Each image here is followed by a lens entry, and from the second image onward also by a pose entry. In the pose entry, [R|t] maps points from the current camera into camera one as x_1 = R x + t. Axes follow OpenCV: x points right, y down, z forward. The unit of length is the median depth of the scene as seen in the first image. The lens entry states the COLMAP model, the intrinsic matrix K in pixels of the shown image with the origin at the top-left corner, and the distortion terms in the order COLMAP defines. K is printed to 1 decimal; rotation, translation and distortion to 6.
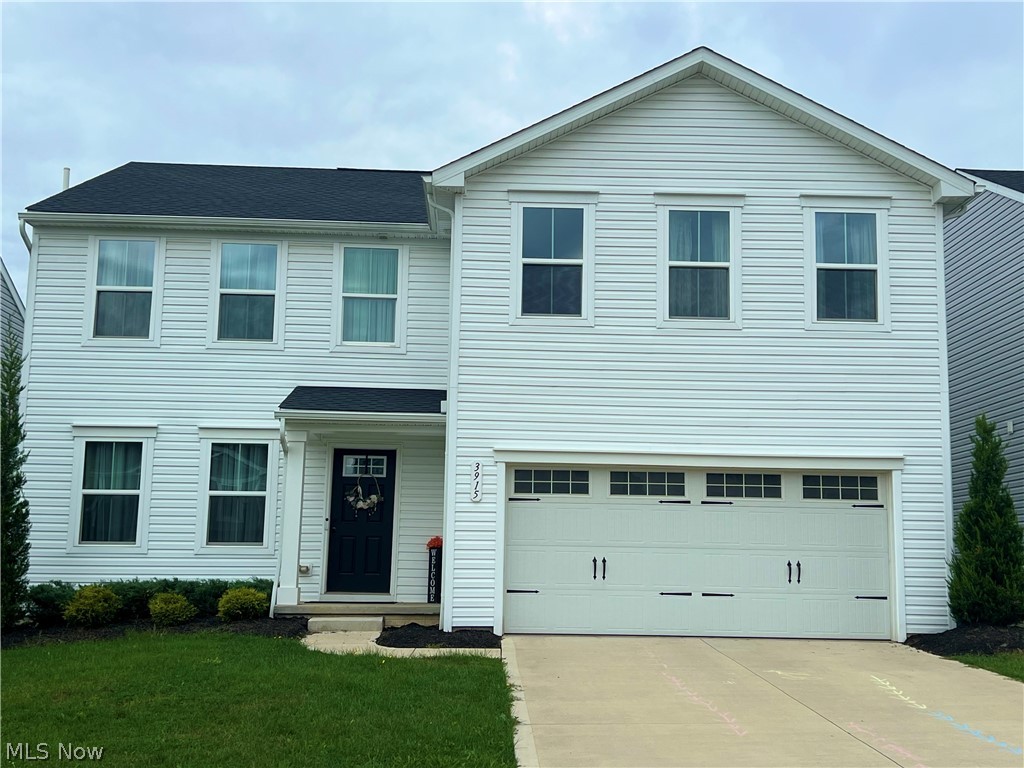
lens RADIAL K [[1211.6, 0, 515.7], [0, 1211.6, 380.6], [0, 0, 1]] dist [0.227145, 0.000000]
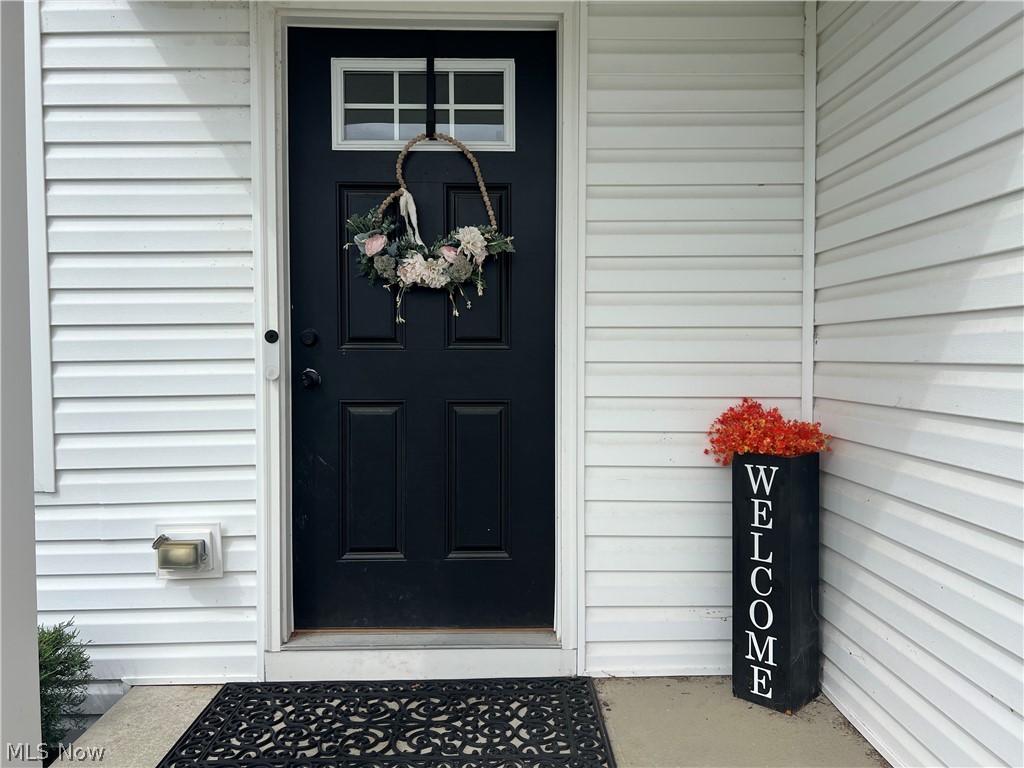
lens RADIAL K [[685.6, 0, 513.3], [0, 685.6, 384.3], [0, 0, 1]] dist [0.041405, -0.001122]
pose [[0.999592, -0.023869, -0.015689, -0.107116], [0.026585, 0.978313, 0.205418, 0.096647], [0.010446, -0.205751, 0.978549, 0.867802]]
